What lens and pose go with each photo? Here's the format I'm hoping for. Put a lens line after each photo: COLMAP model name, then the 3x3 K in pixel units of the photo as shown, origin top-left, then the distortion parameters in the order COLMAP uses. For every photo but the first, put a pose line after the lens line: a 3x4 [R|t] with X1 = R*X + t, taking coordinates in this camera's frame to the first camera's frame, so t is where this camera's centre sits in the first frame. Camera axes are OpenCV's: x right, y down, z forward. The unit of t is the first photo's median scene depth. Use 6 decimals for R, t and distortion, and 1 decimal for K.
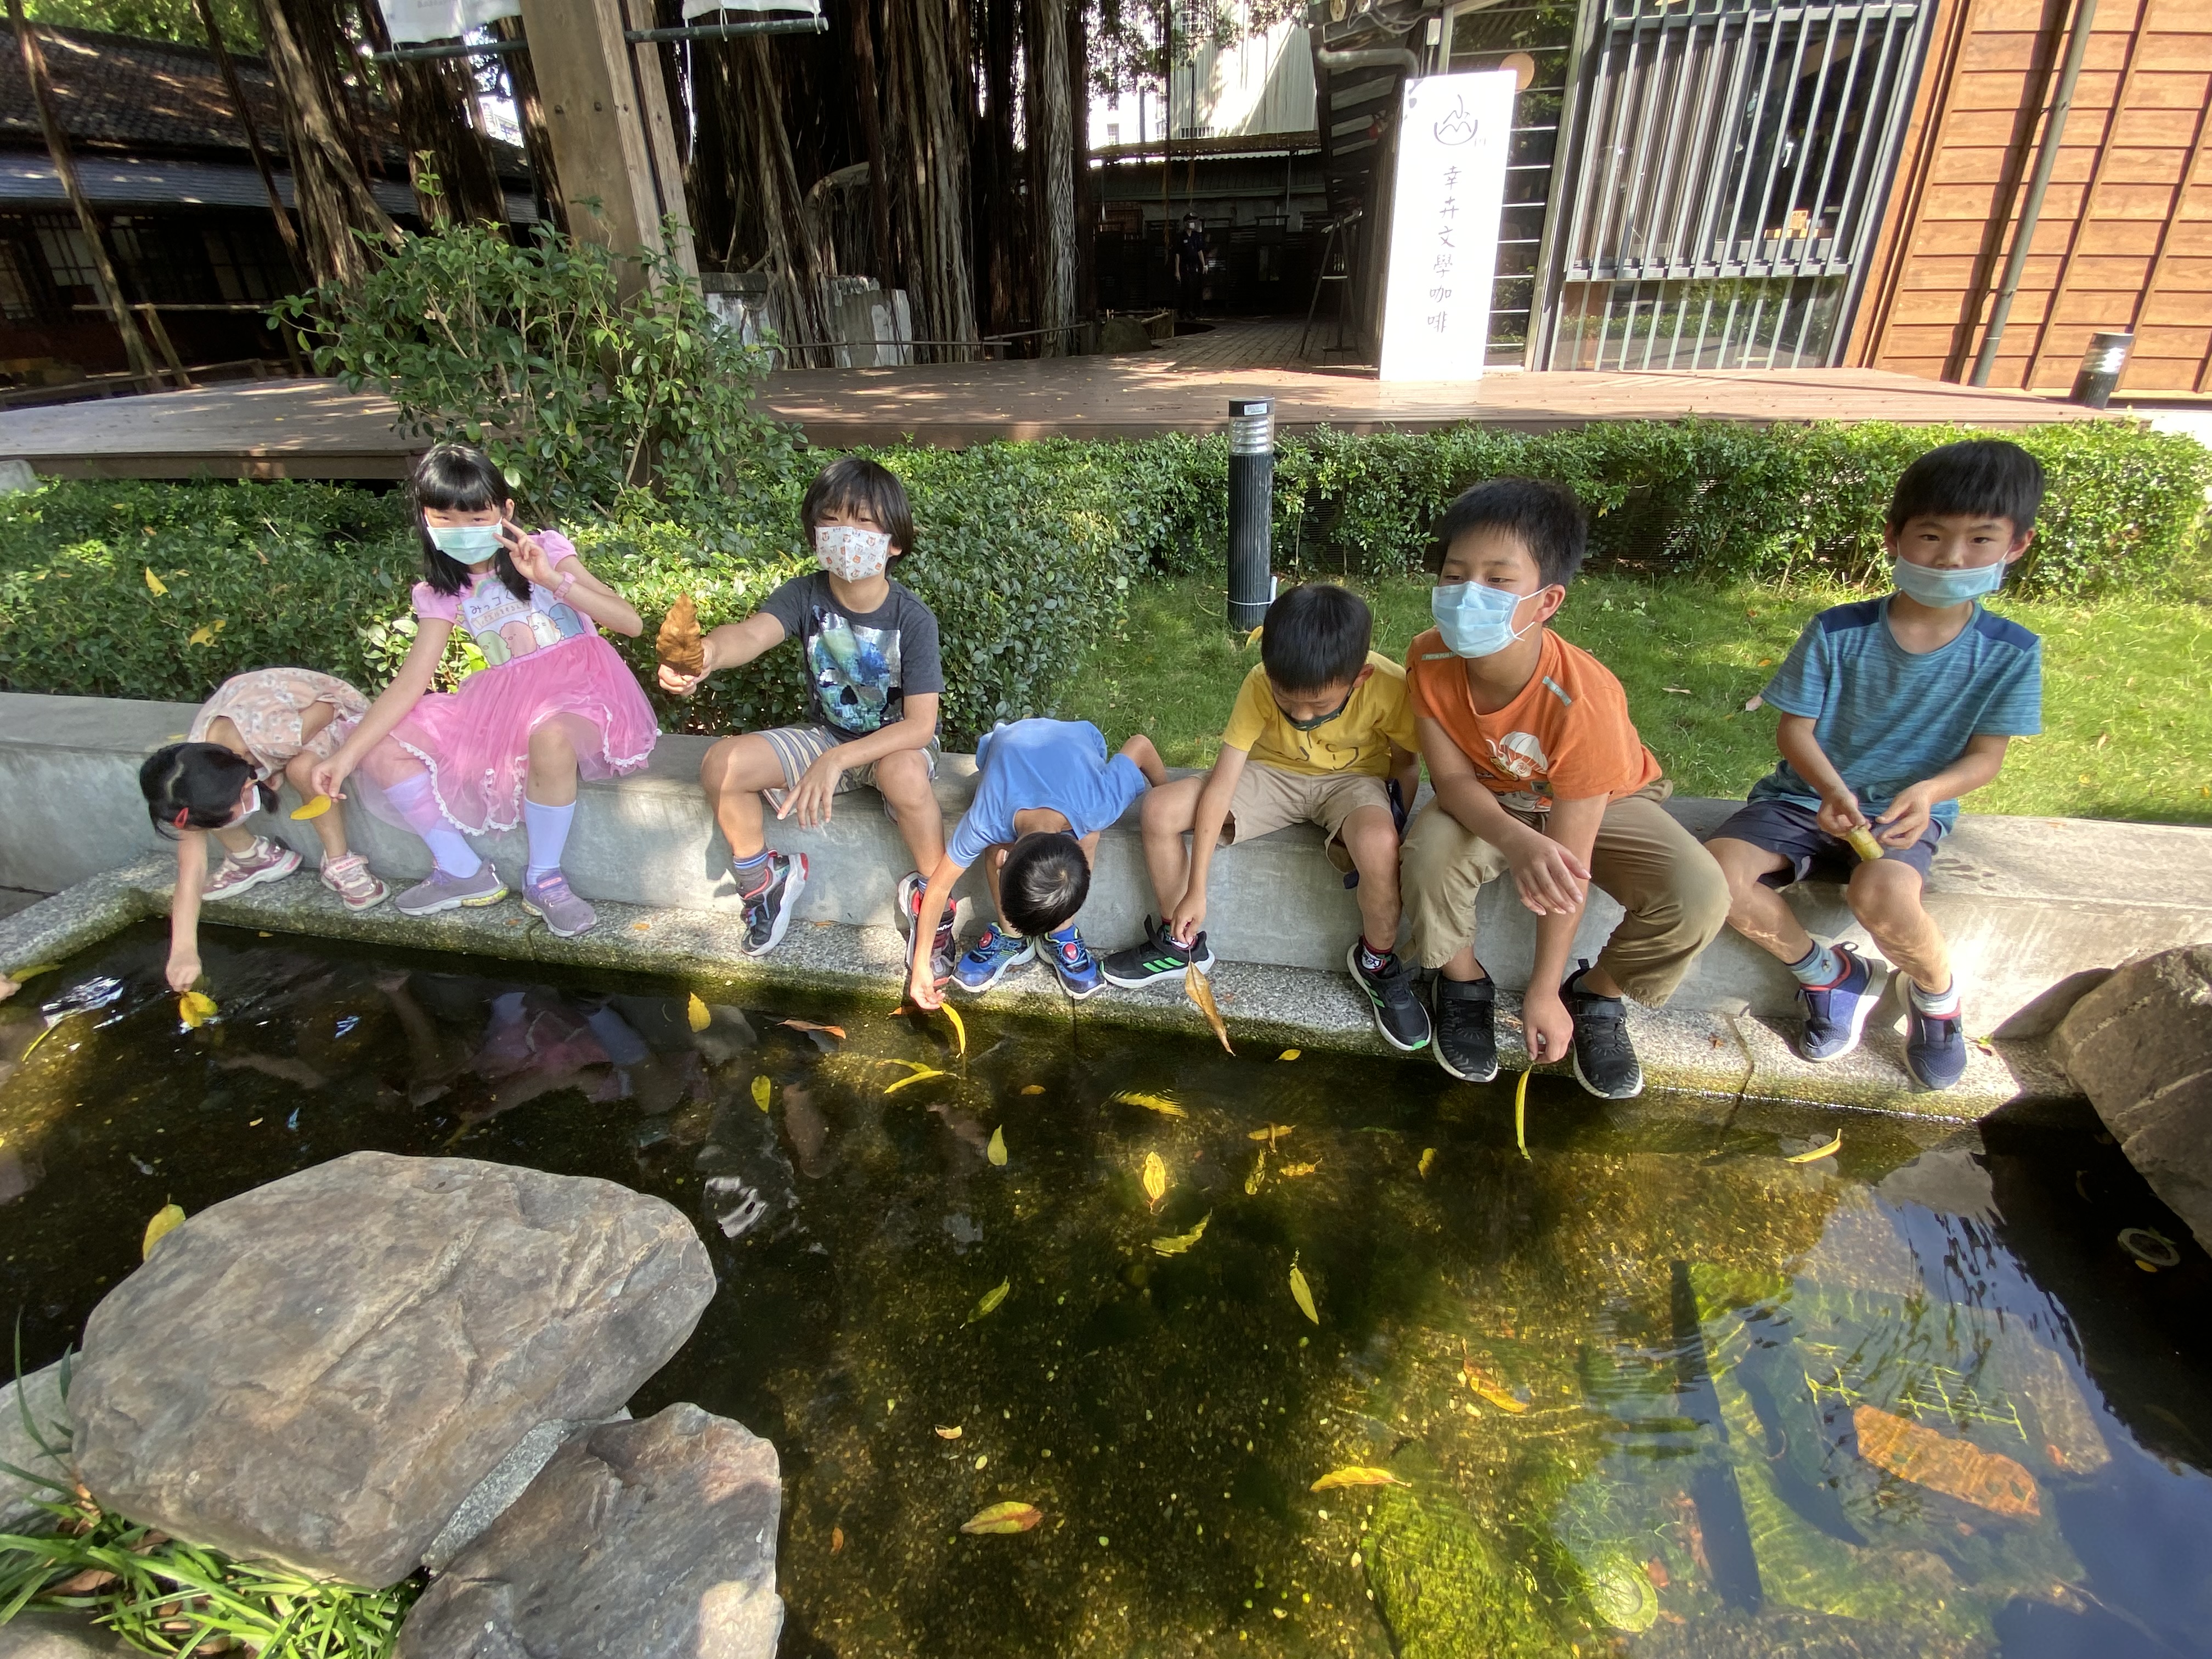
lens RADIAL K [[996.1, 0, 1104.8], [0, 996.1, 853.7], [0, 0, 1]] dist [-0.001401, -0.013464]
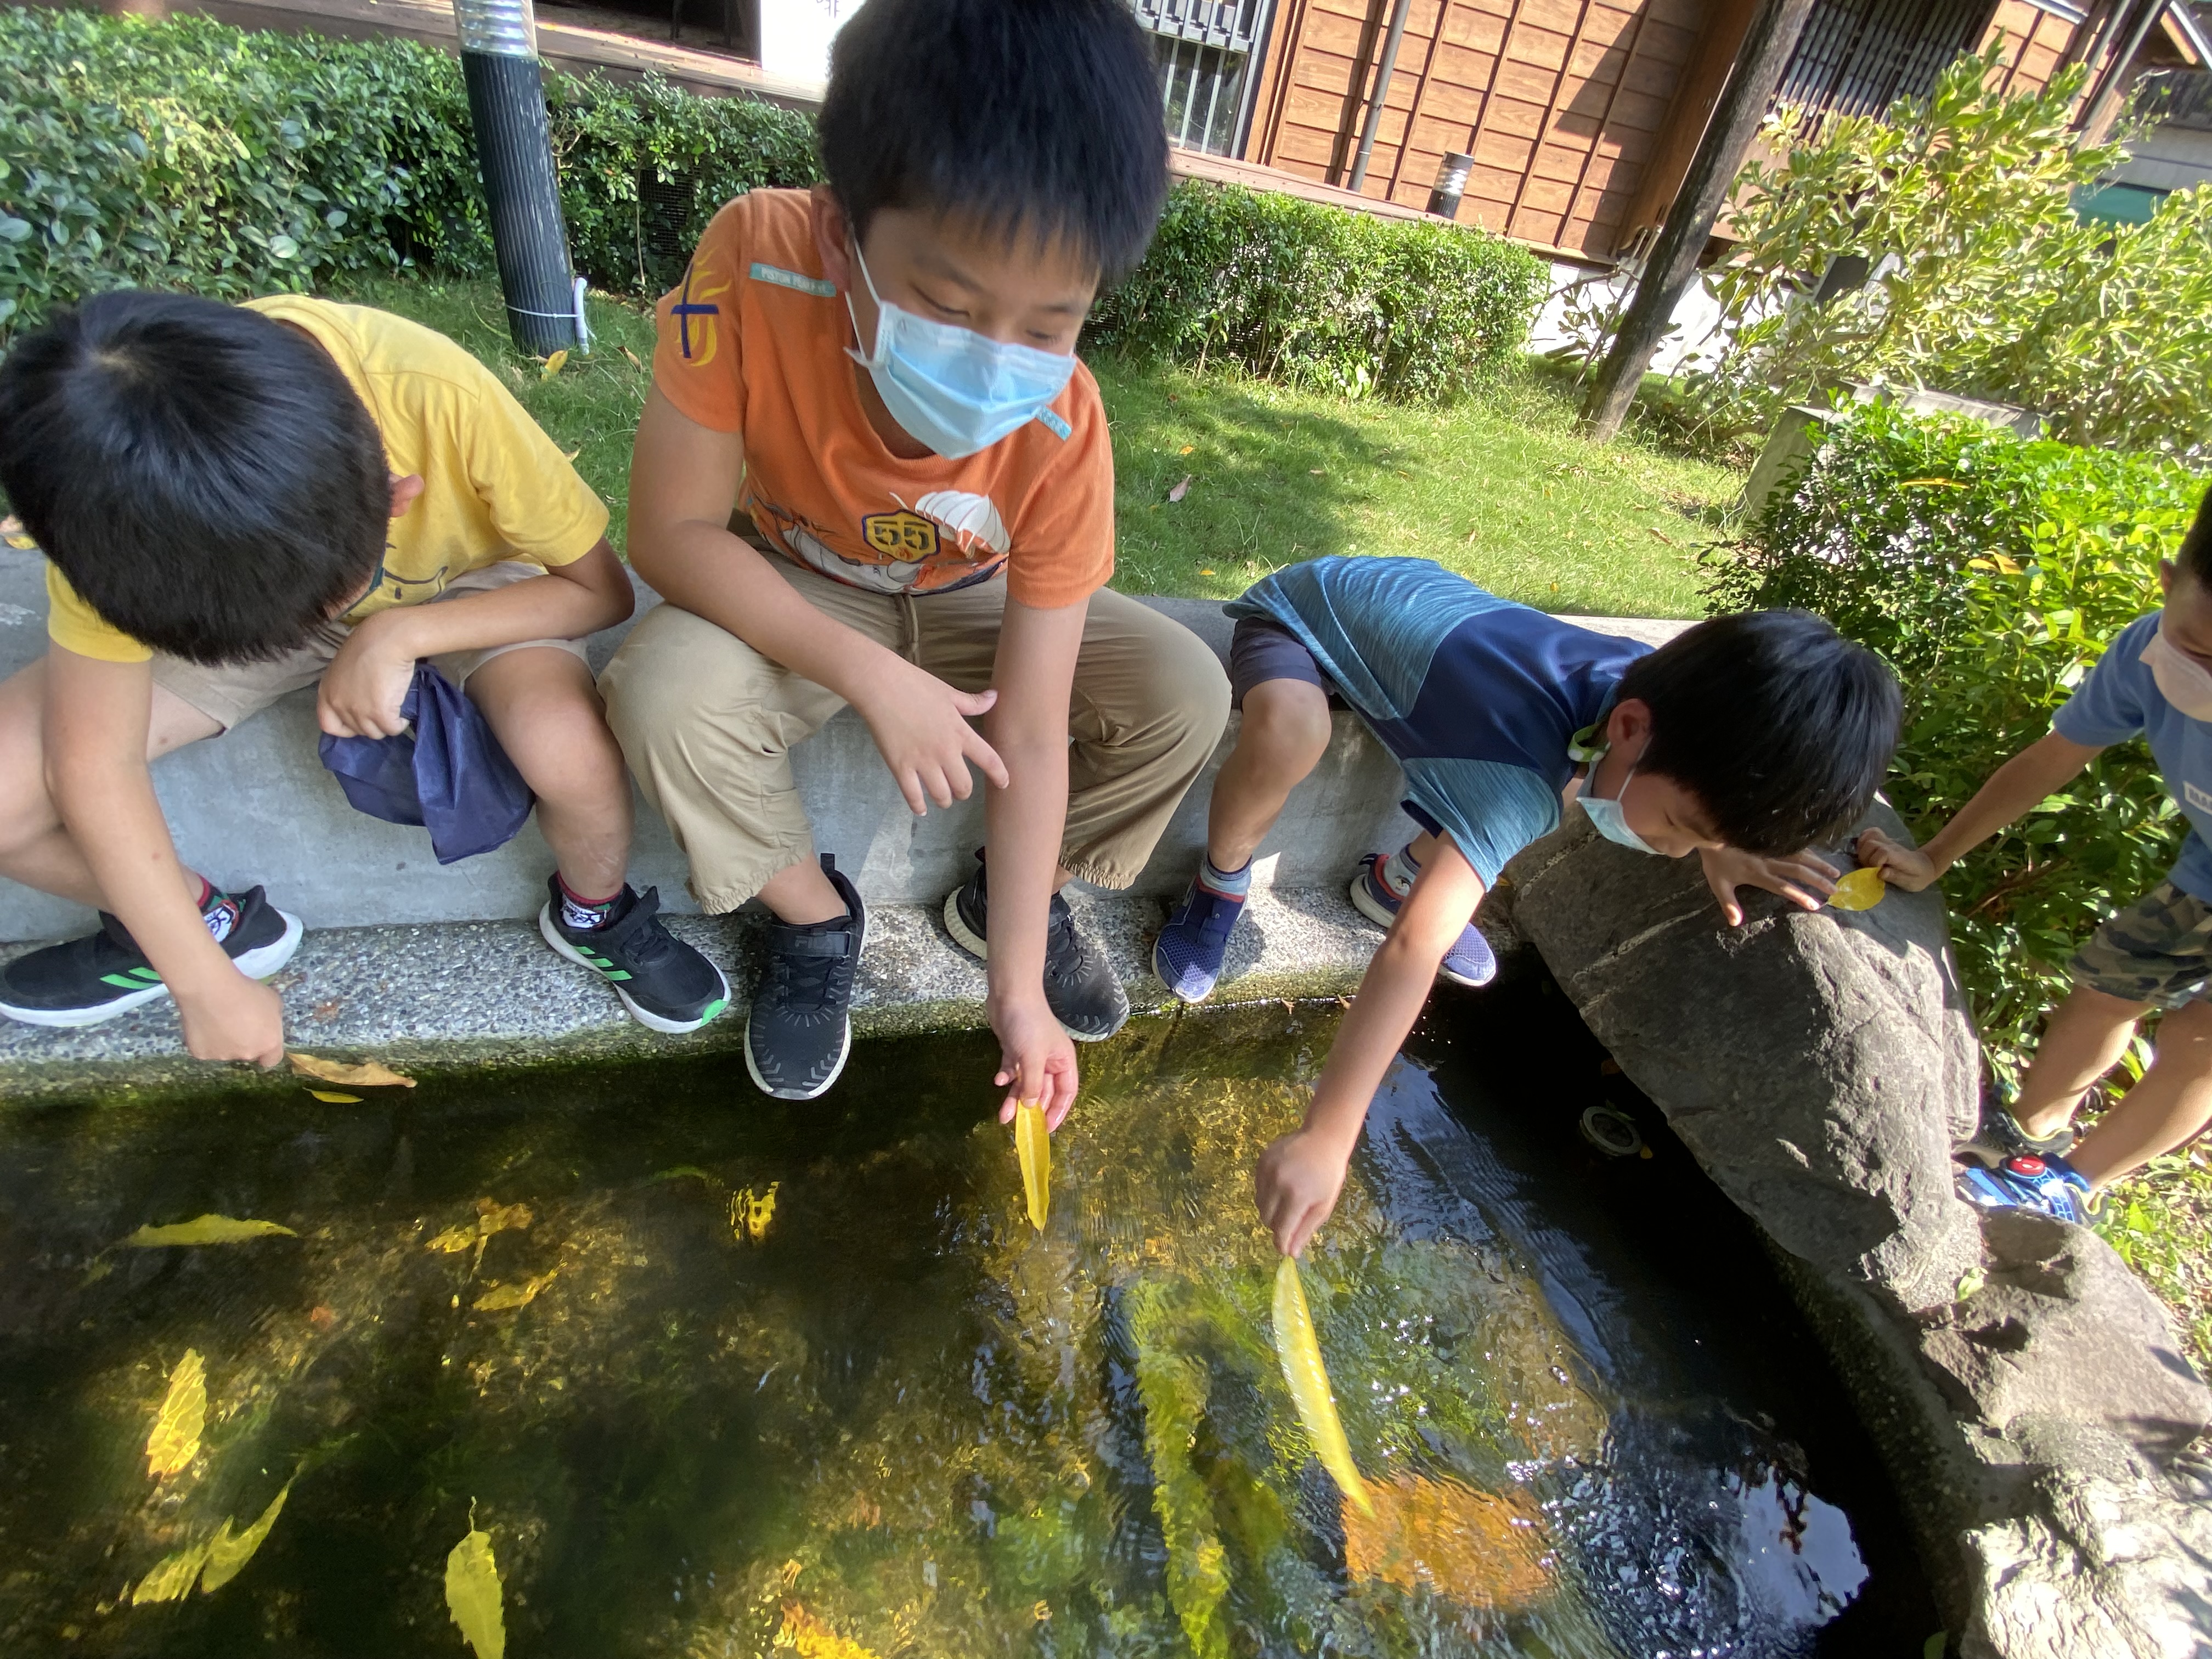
lens RADIAL K [[996.1, 0, 1104.8], [0, 996.1, 853.7], [0, 0, 1]] dist [-0.001401, -0.013464]
pose [[0.874161, -0.131151, 0.467592, 0.102200], [0.044954, 0.980562, 0.190989, -0.004663], [-0.483552, -0.145935, 0.863065, 0.161918]]
